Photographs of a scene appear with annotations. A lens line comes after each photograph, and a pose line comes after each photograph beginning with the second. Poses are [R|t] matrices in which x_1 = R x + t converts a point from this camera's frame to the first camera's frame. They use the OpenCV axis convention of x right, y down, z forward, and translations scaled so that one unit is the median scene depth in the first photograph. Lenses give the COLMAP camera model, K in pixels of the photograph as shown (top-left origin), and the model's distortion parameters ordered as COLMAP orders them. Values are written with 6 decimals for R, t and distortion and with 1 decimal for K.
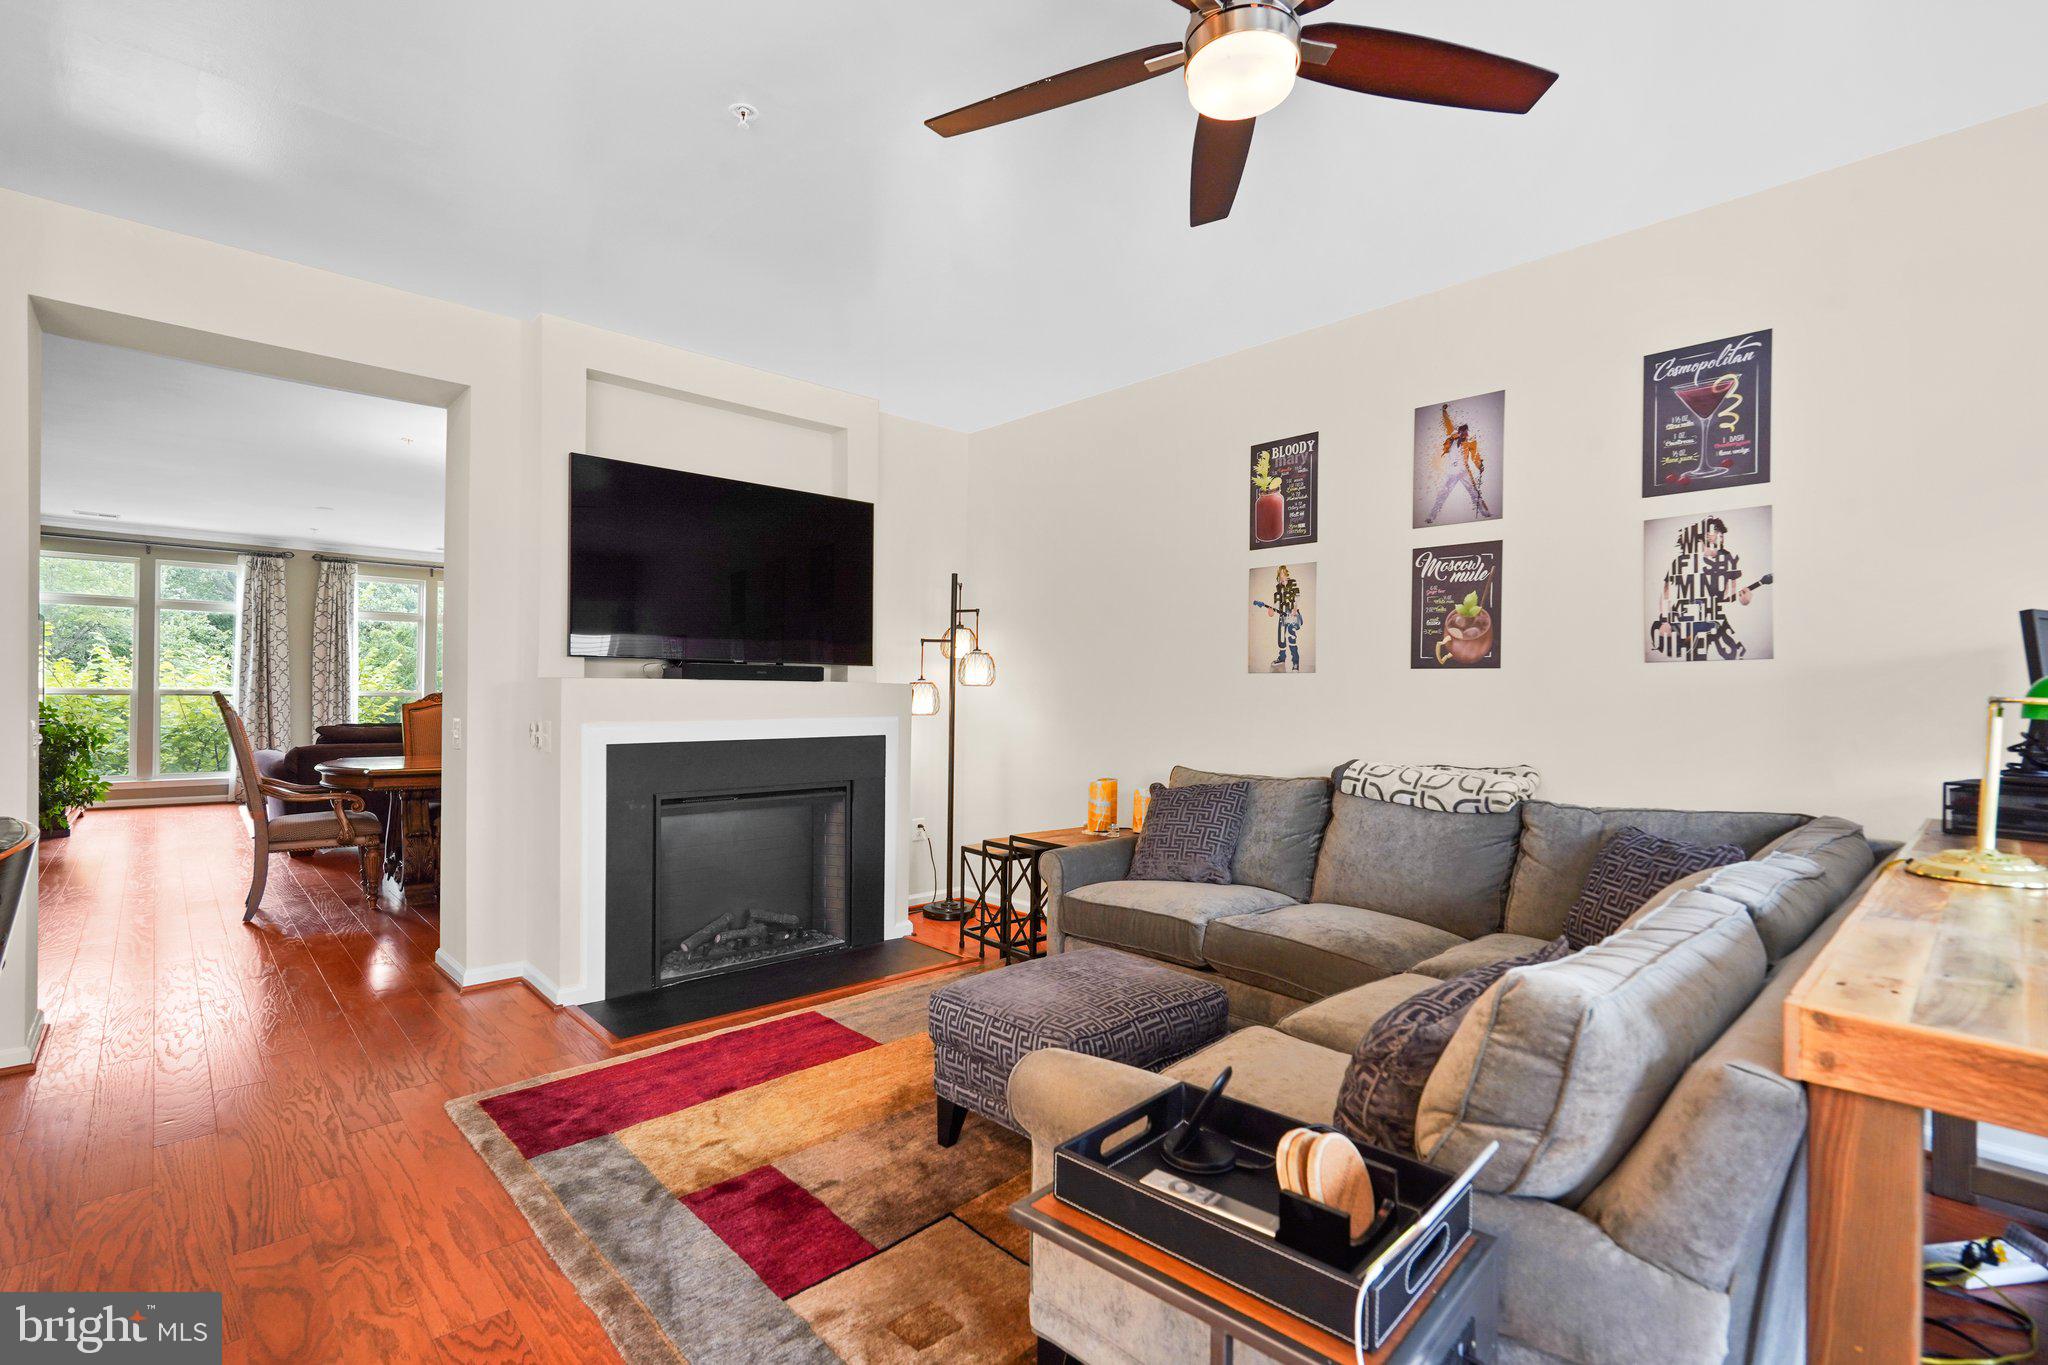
lens RADIAL K [[940.8, 0, 987.2], [0, 940.8, 687.8], [0, 0, 1]] dist [-0.000445, 0.000987]
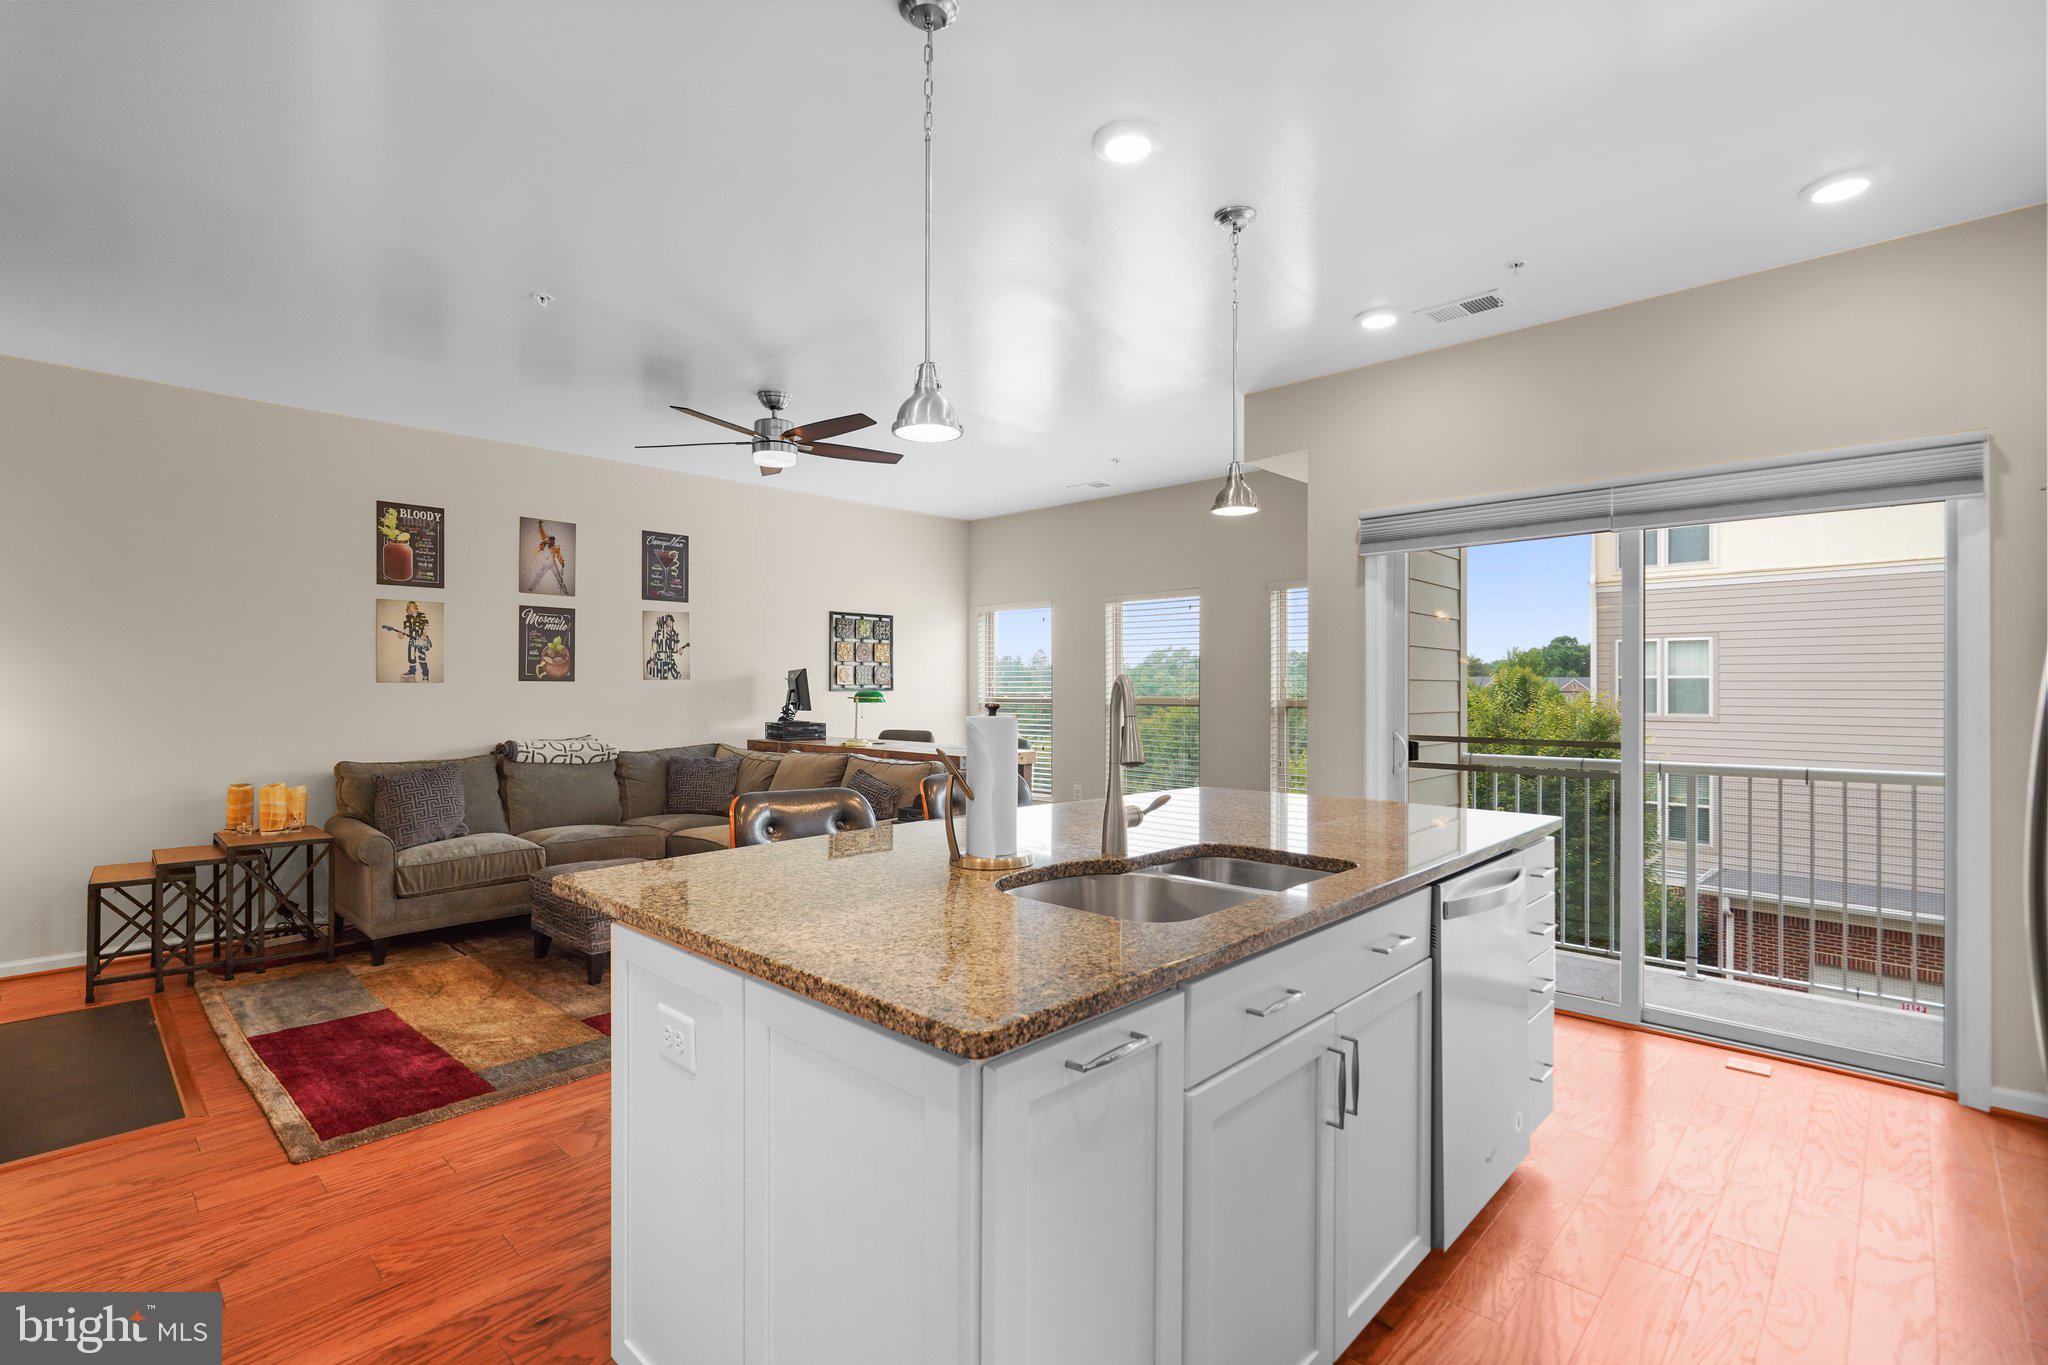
lens RADIAL K [[940.8, 0, 1030.8], [0, 940.8, 692.9], [0, 0, 1]] dist [-0.000445, 0.000987]
pose [[-0.078293, -0.022744, 0.996671, -1.272209], [-0.010519, 0.999703, 0.021987, -0.046719], [-0.996875, -0.008762, -0.078509, 0.281765]]
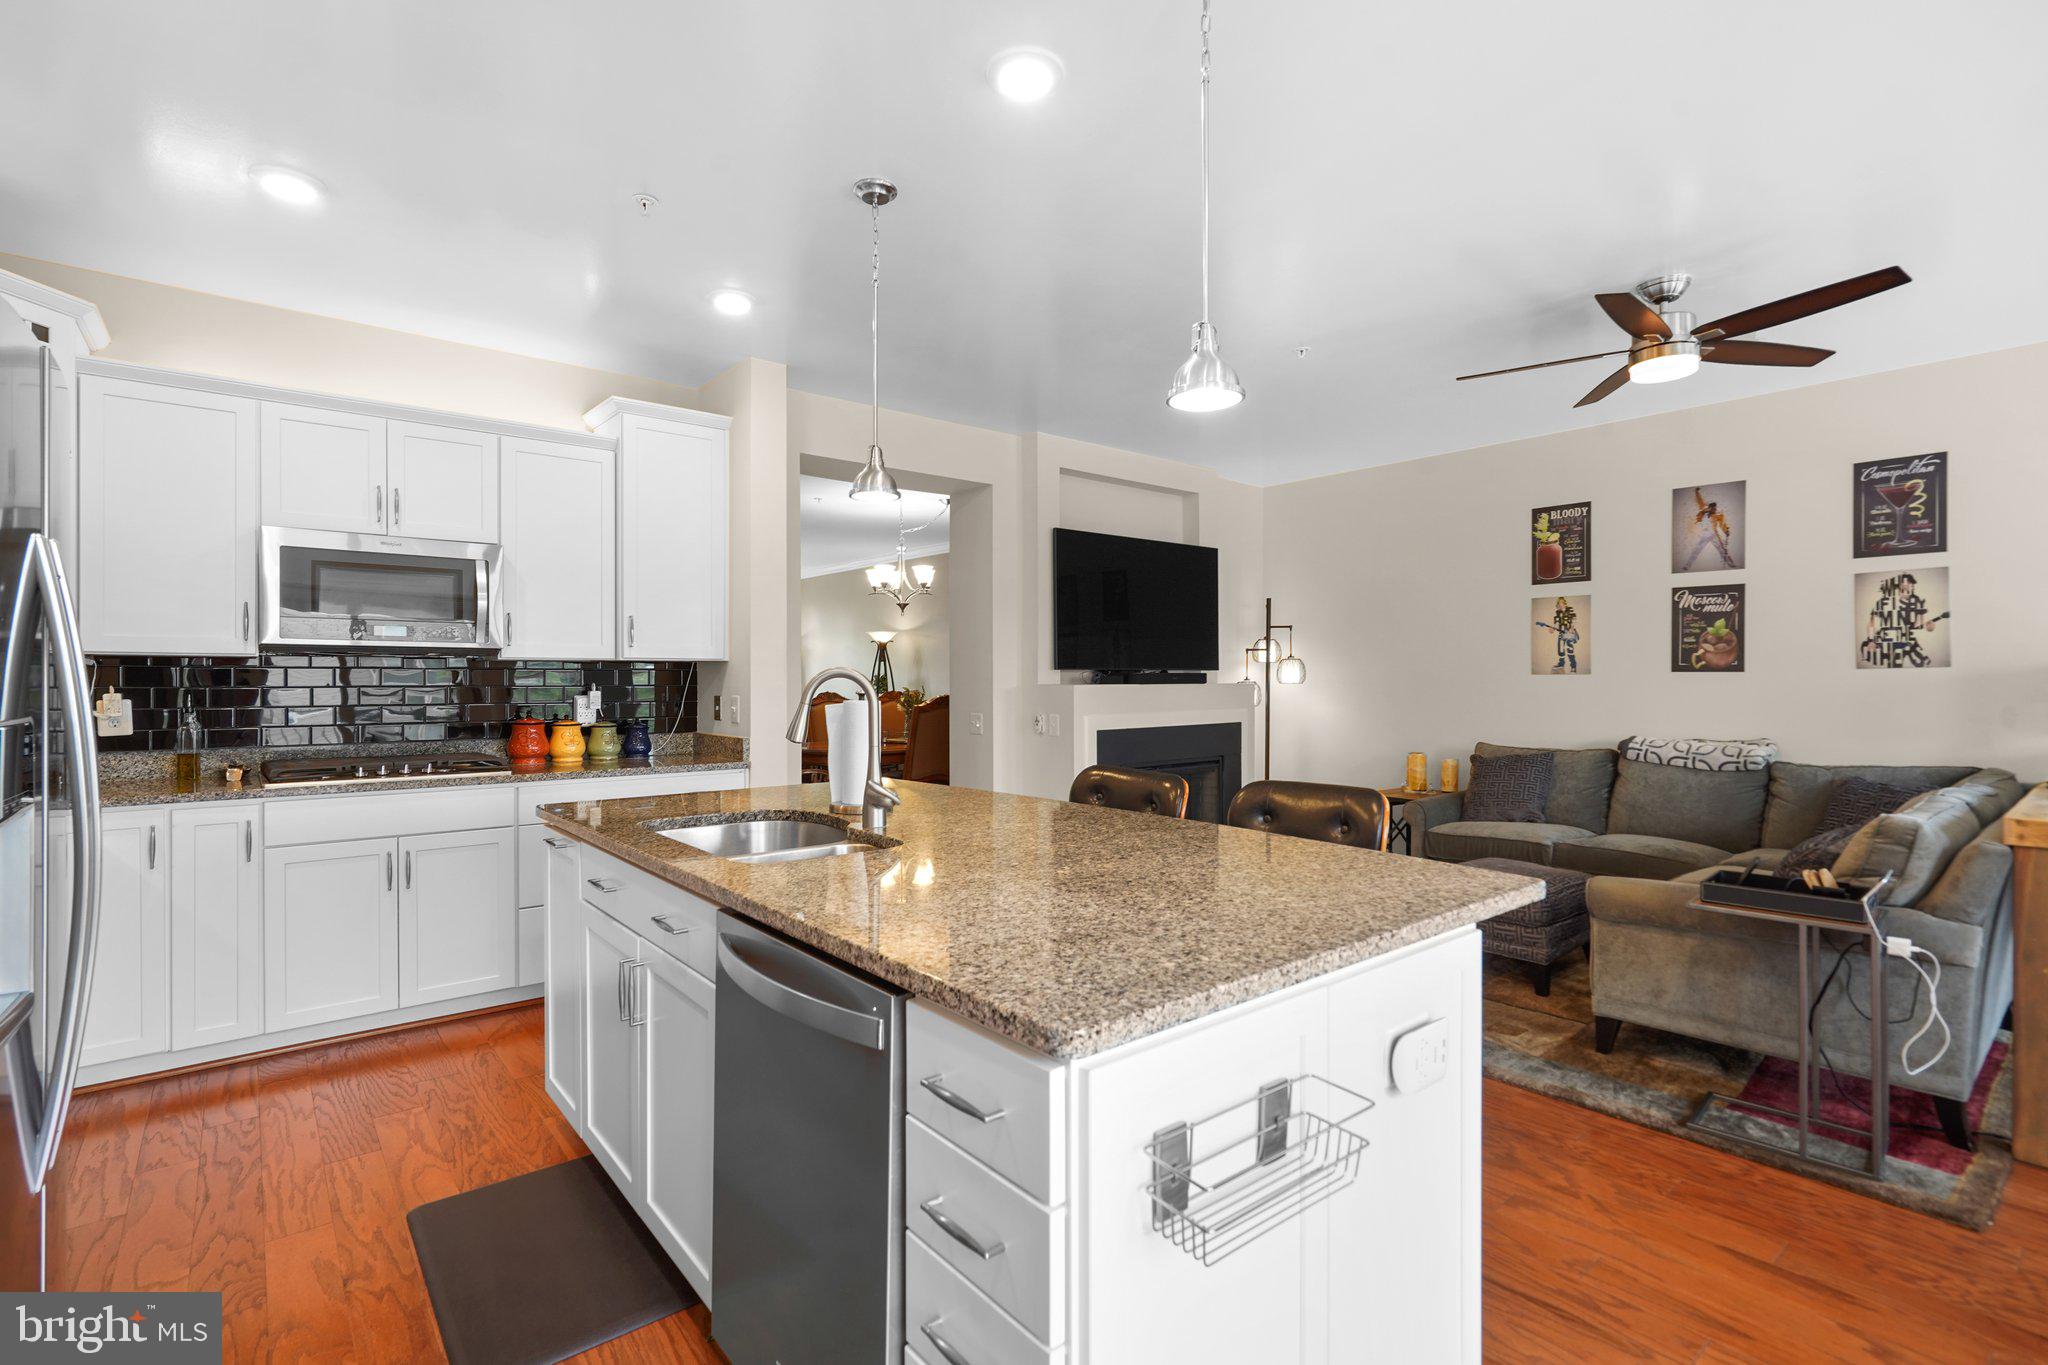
lens RADIAL K [[940.8, 0, 1001.1], [0, 940.8, 675.9], [0, 0, 1]] dist [-0.000445, 0.000987]
pose [[0.998238, -0.012798, -0.057939, -0.511235], [0.012990, 0.999911, 0.002935, -0.033569], [0.057897, -0.003682, 0.998316, -0.511822]]
